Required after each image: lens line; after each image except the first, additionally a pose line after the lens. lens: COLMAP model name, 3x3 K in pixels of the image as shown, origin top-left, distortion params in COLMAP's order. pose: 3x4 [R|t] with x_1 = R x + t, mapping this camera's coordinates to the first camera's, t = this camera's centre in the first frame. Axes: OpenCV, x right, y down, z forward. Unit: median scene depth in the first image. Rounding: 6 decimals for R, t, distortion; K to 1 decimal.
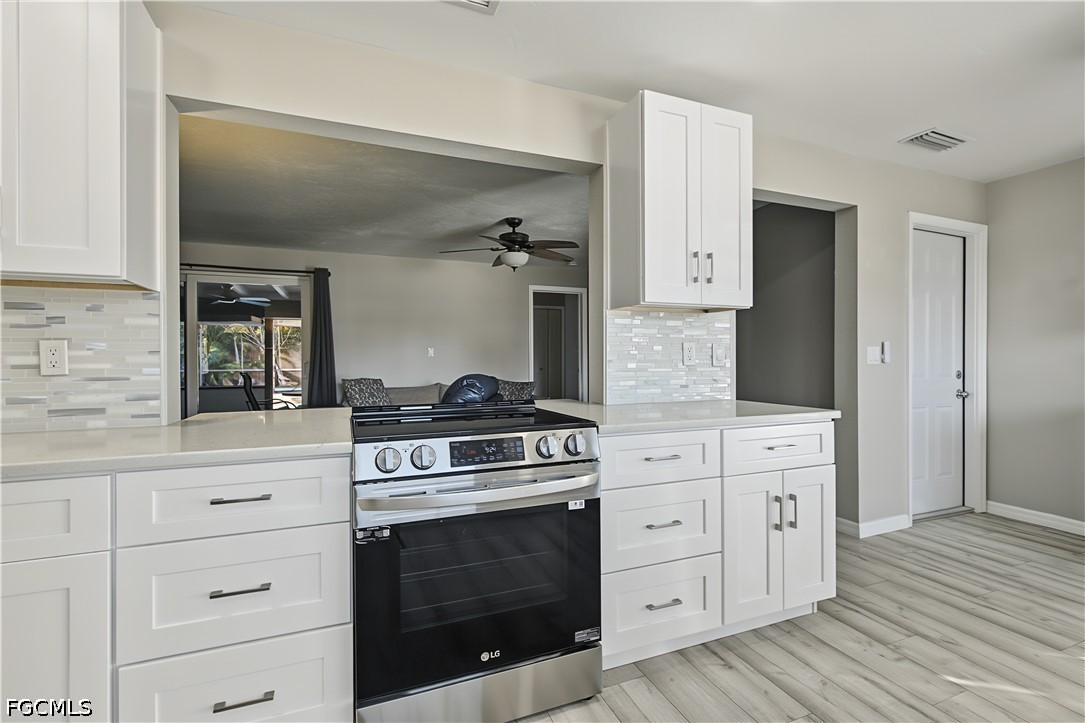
lens RADIAL K [[499.4, 0, 542.5], [0, 499.4, 361.5], [0, 0, 1]] dist [-0.003414, -0.000287]
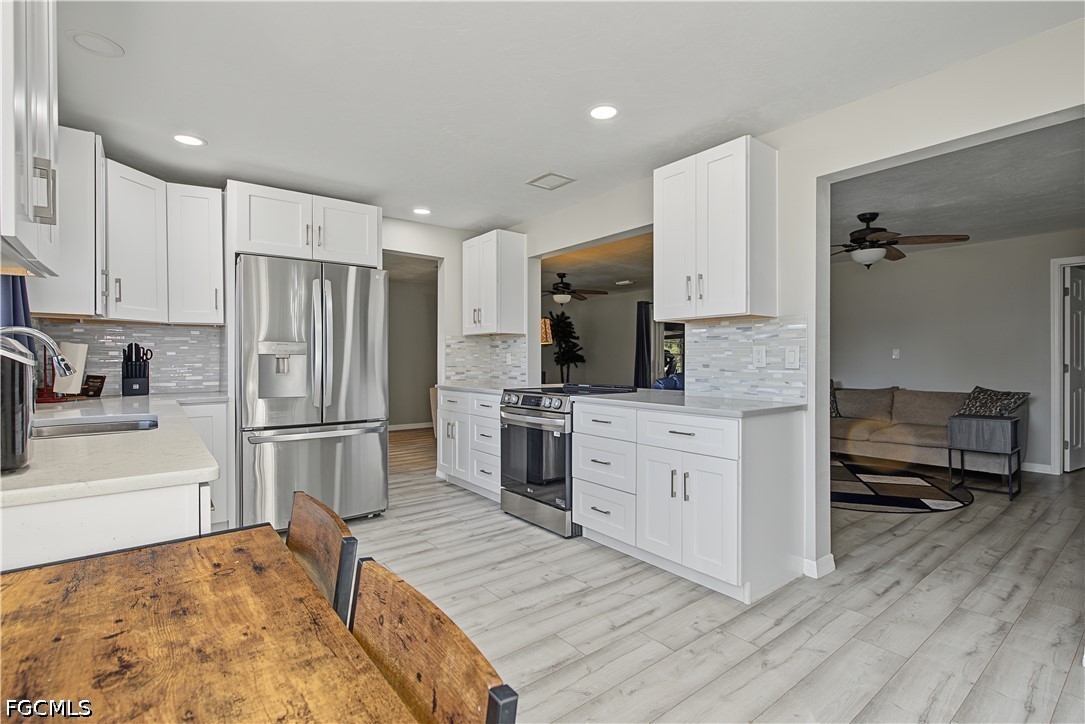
lens RADIAL K [[499.4, 0, 542.5], [0, 499.4, 362.0], [0, 0, 1]] dist [-0.003414, -0.000287]
pose [[0.268727, 0.007681, -0.963186, 1.655248], [-0.008904, 0.999945, 0.005490, -0.006904], [0.963175, 0.007101, 0.268781, 0.347807]]
